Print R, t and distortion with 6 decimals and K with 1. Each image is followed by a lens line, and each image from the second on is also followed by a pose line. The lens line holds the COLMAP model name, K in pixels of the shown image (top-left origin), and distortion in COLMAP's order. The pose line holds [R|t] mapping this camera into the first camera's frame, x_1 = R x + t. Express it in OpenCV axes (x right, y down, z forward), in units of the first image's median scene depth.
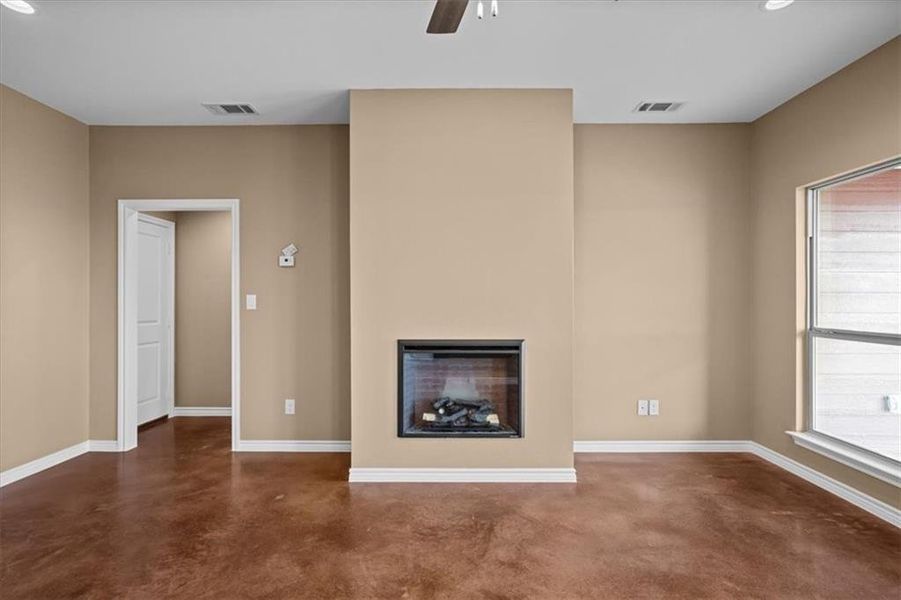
lens RADIAL K [[440.4, 0, 447.3], [0, 440.4, 301.6], [0, 0, 1]] dist [-0.000976, 0.001839]
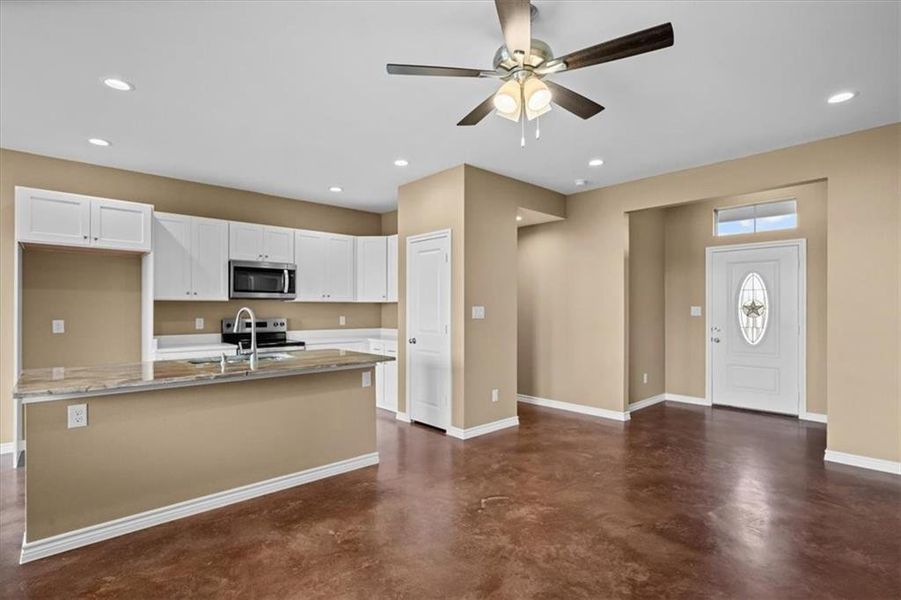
lens RADIAL K [[440.4, 0, 446.2], [0, 440.4, 308.3], [0, 0, 1]] dist [-0.000976, 0.001839]
pose [[-0.739369, -0.001456, -0.673298, 0.600197], [-0.001158, 0.999999, -0.000891, -0.011837], [0.673299, 0.000121, -0.739370, 0.832113]]
